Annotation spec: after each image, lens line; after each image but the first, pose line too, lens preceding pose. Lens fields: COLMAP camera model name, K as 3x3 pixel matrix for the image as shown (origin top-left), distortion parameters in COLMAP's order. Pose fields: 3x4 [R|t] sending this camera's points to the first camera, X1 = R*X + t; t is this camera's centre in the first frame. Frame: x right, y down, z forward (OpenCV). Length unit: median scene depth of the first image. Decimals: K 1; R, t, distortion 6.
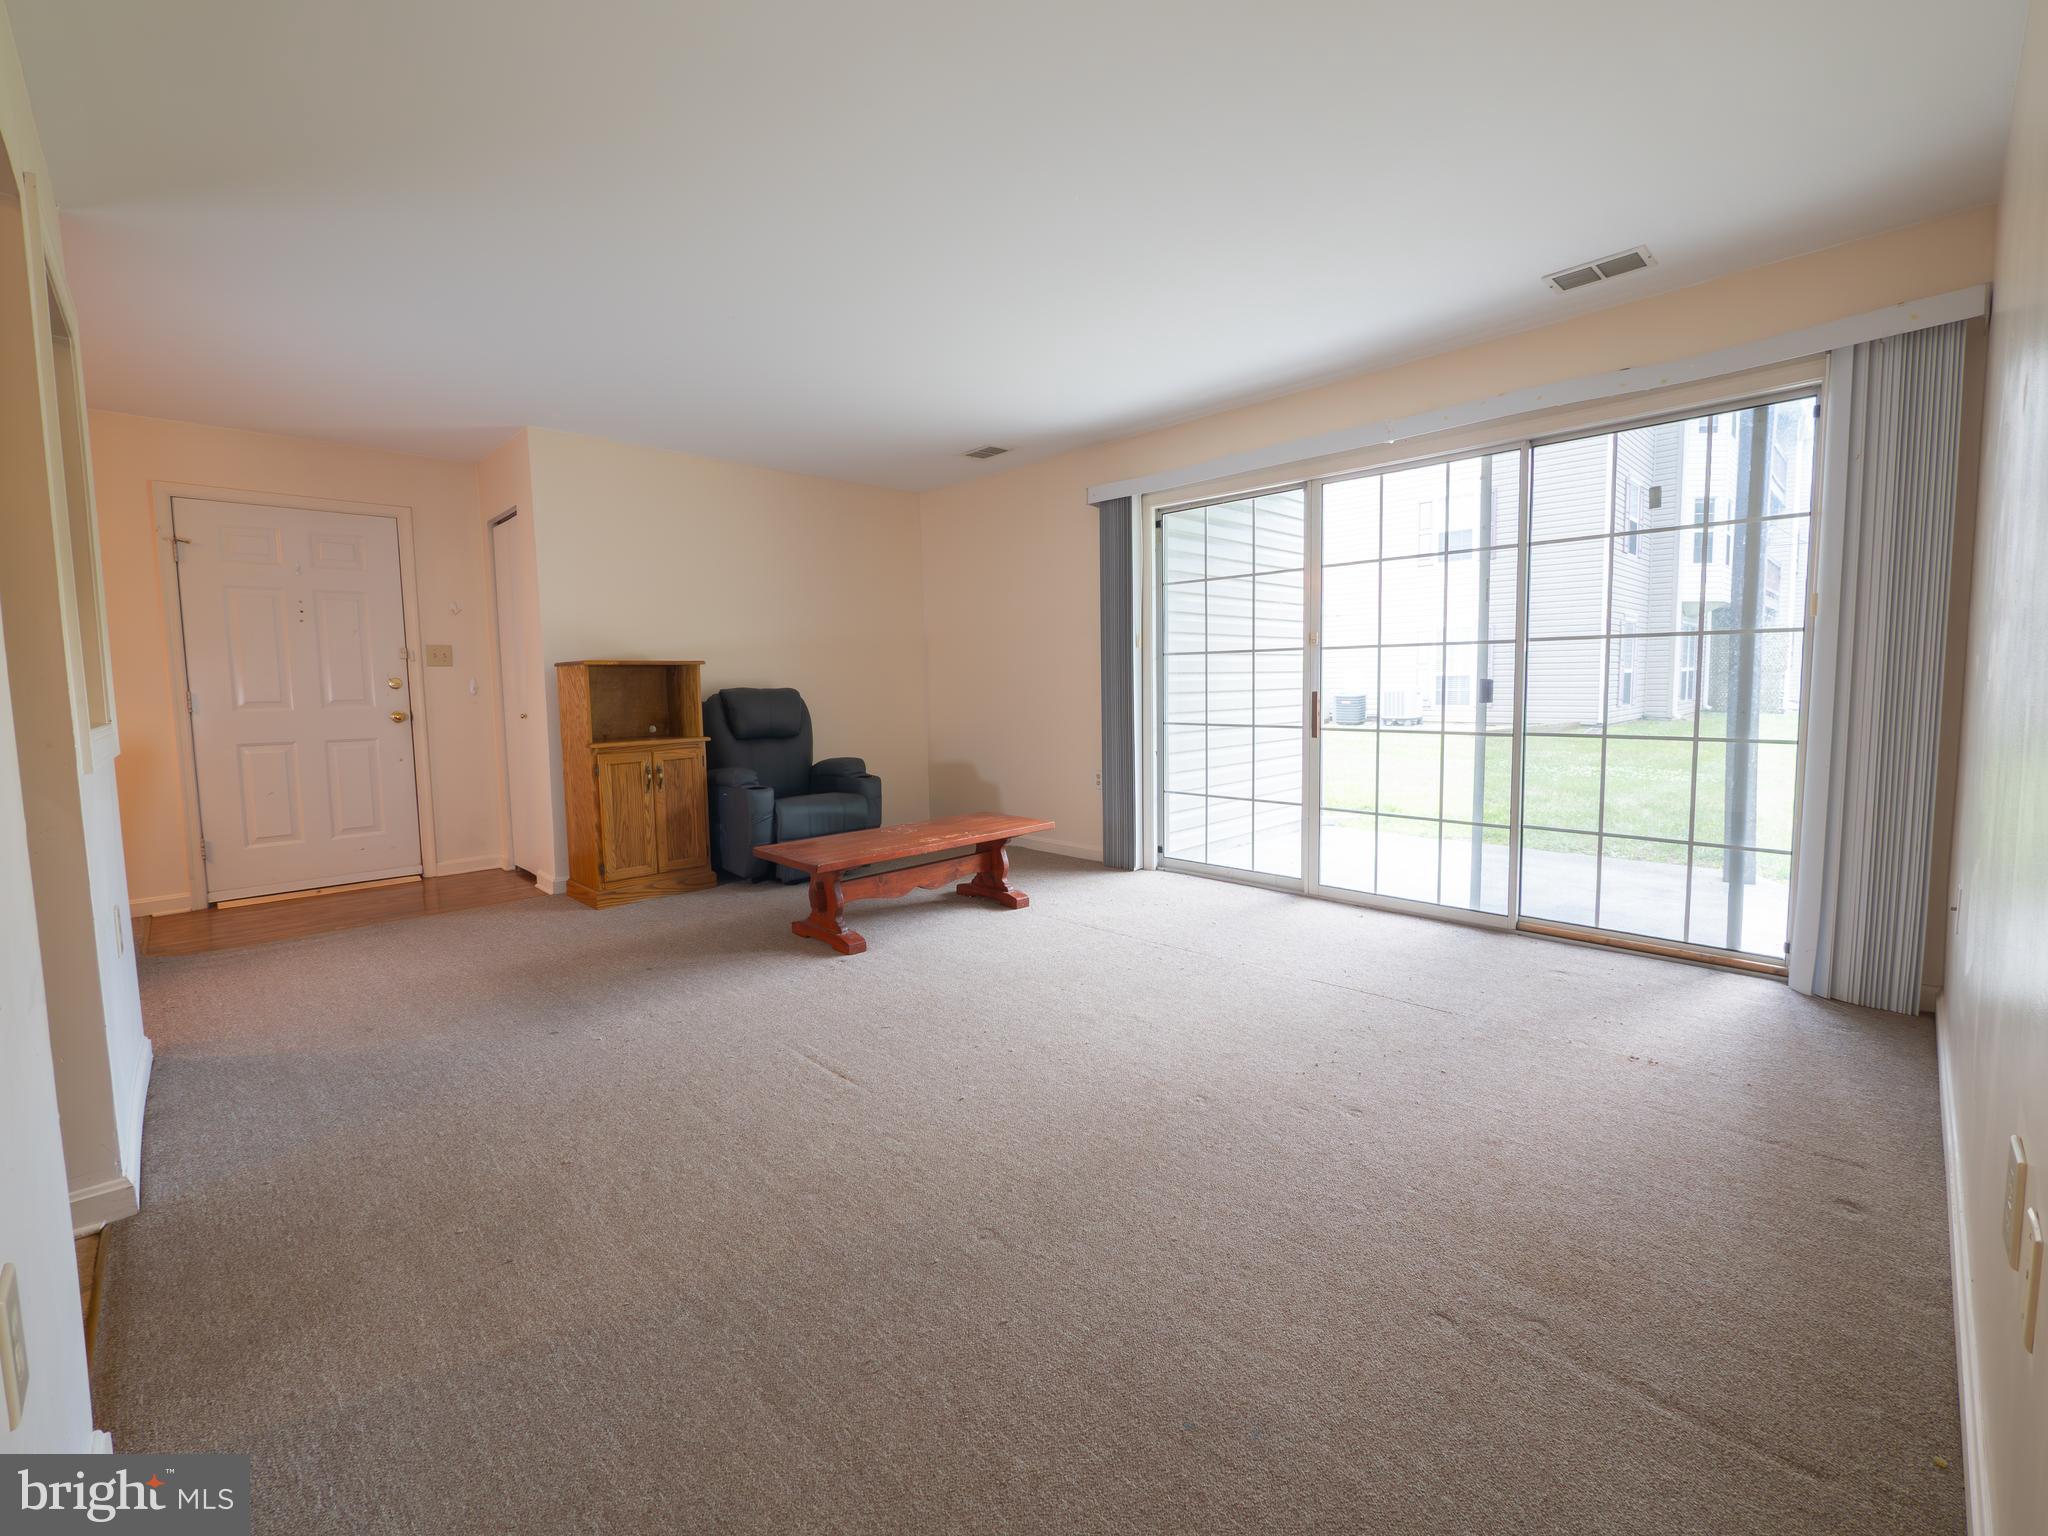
lens RADIAL K [[872.4, 0, 1027.7], [0, 872.4, 756.9], [0, 0, 1]] dist [-0.019130, 0.000115]
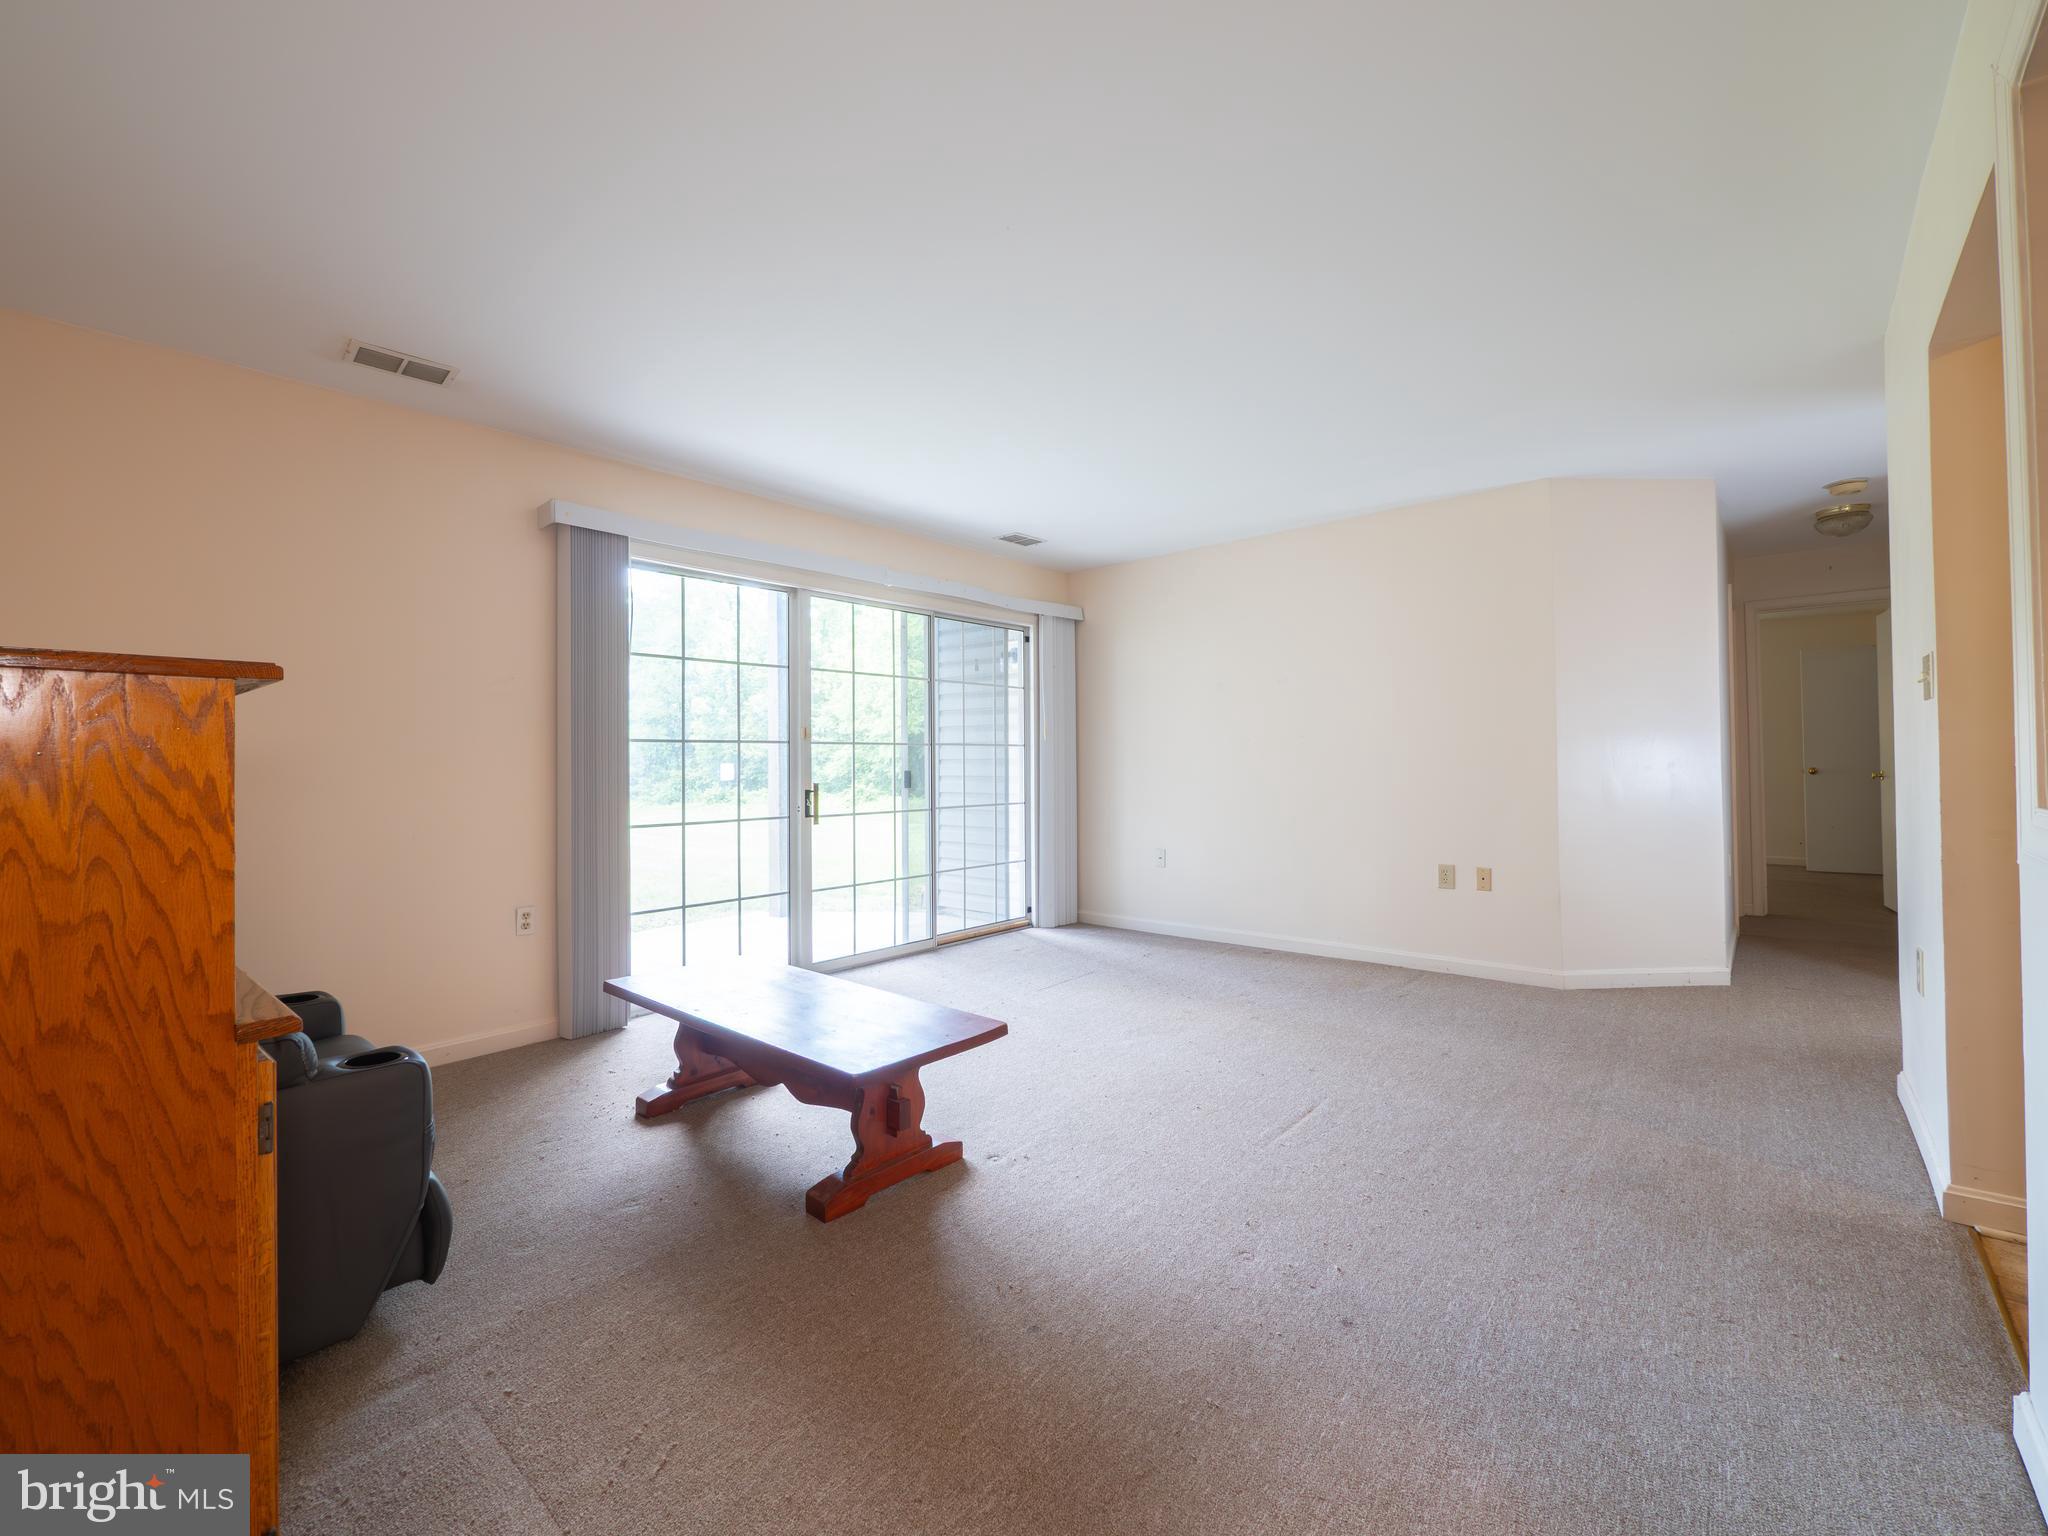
lens RADIAL K [[871.8, 0, 1021.1], [0, 871.8, 754.1], [0, 0, 1]] dist [-0.005810, -0.000135]
pose [[-0.081491, 0.028677, 0.996261, -0.978519], [0.097777, 0.994994, -0.020642, -0.079403], [-0.991866, 0.095729, -0.083887, 1.053297]]
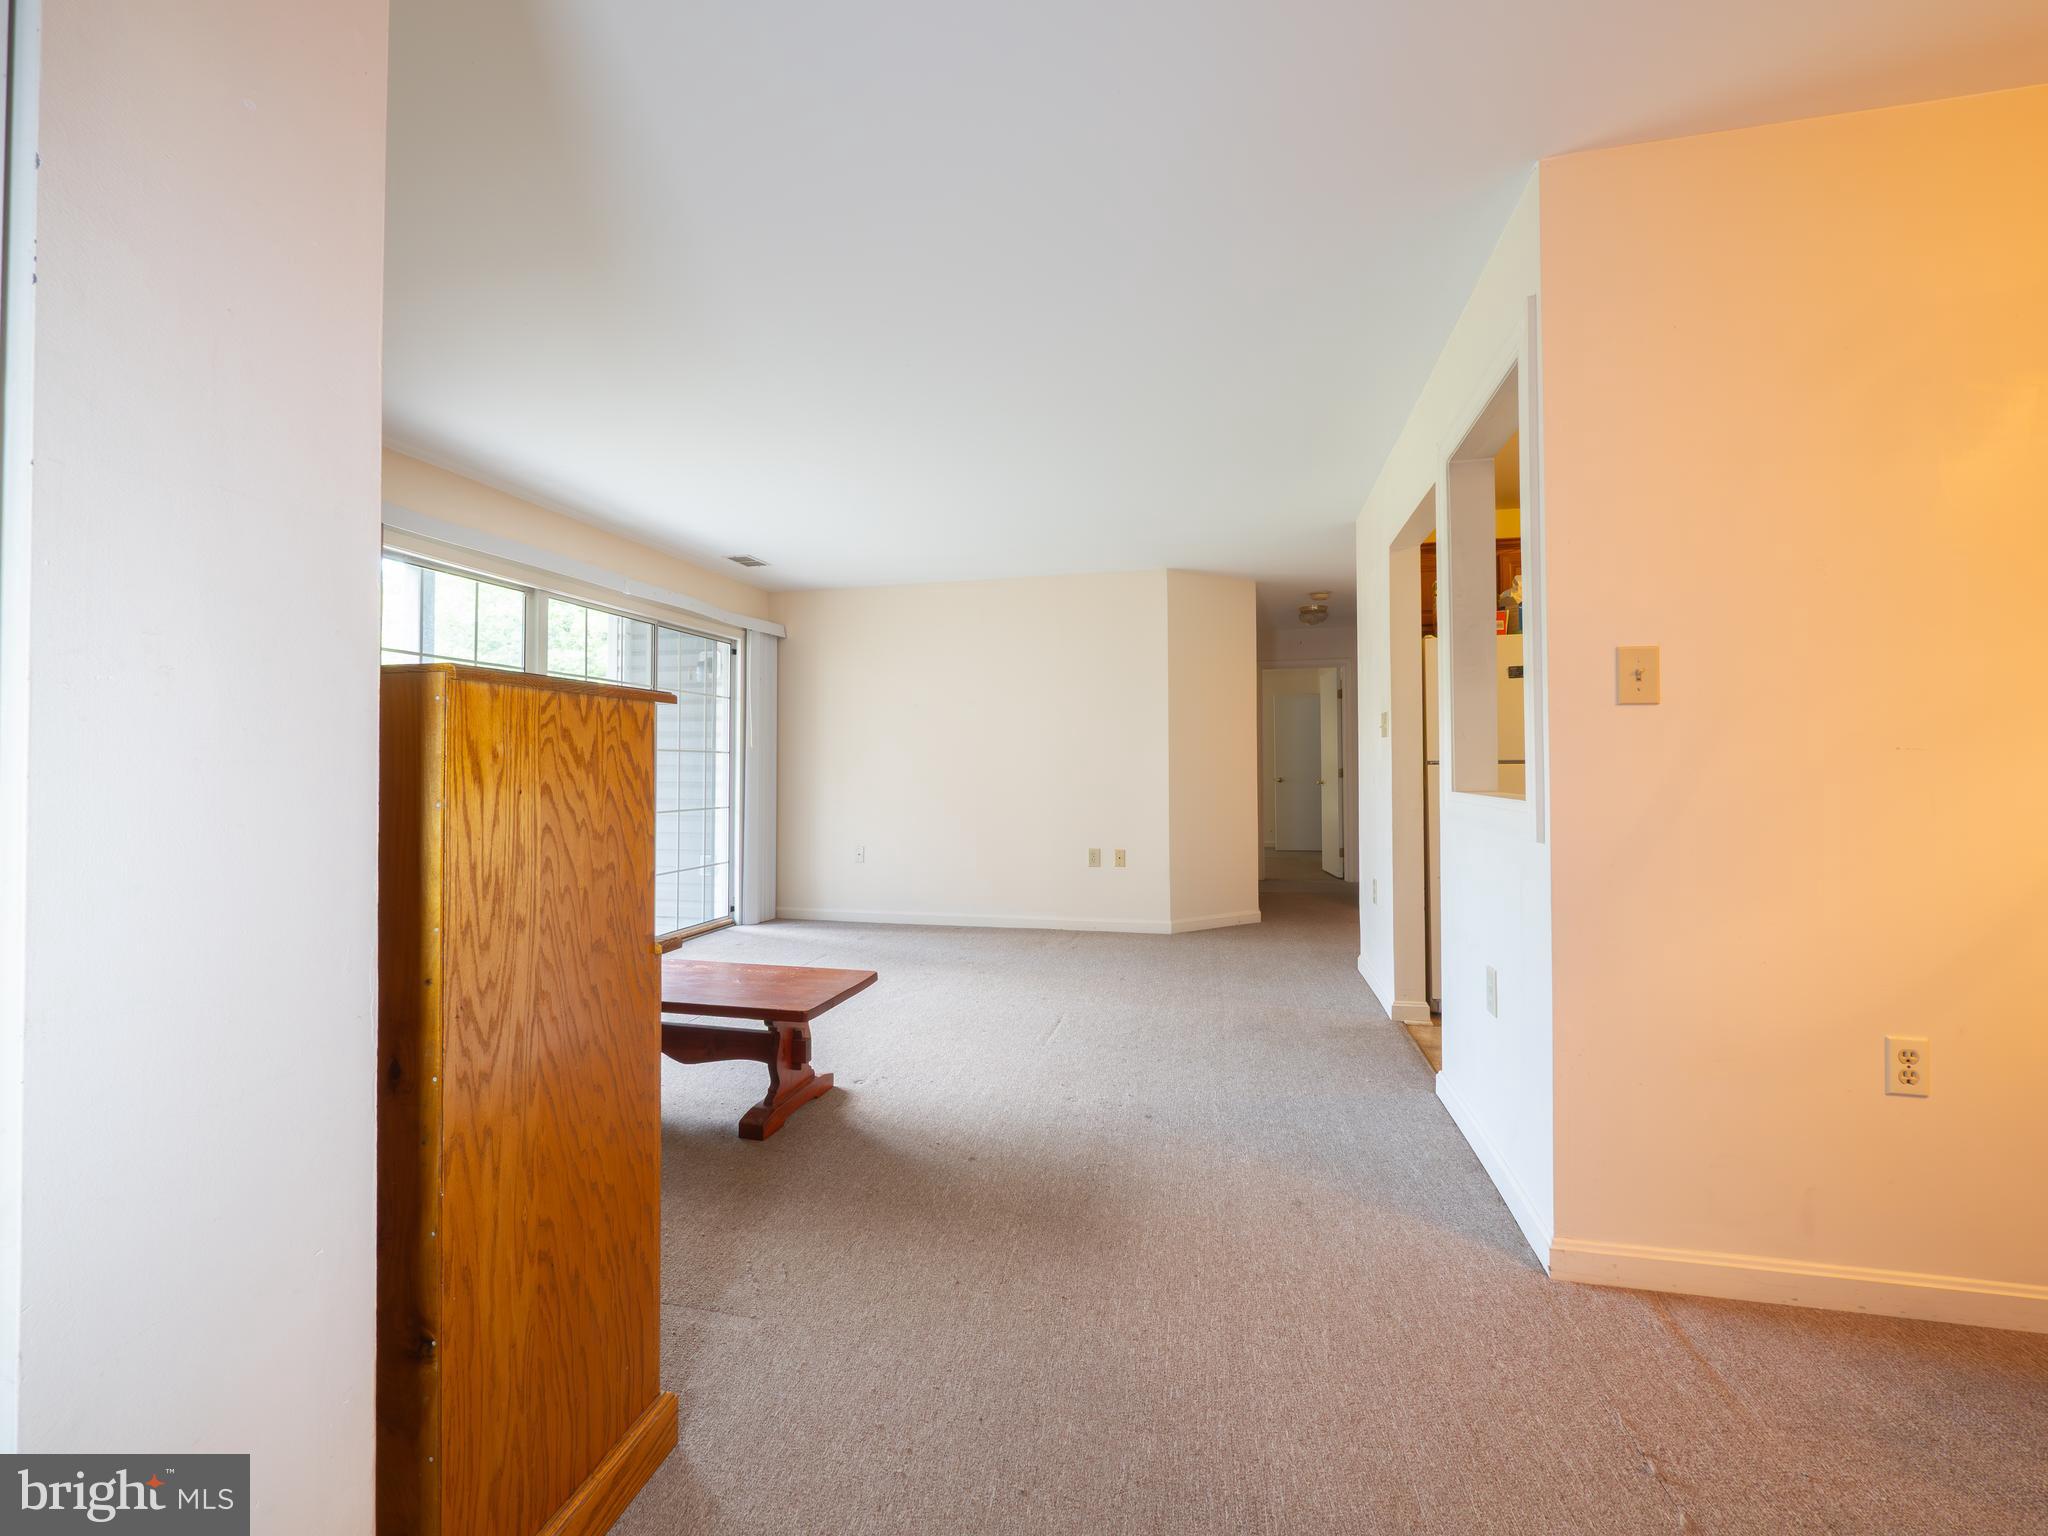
lens RADIAL K [[872.4, 0, 1027.7], [0, 872.4, 756.9], [0, 0, 1]] dist [-0.019130, 0.000115]
pose [[-0.540450, 0.031000, 0.840805, -1.120526], [0.084613, 0.996257, 0.017655, -0.102962], [-0.837111, 0.080685, -0.541051, 1.373887]]
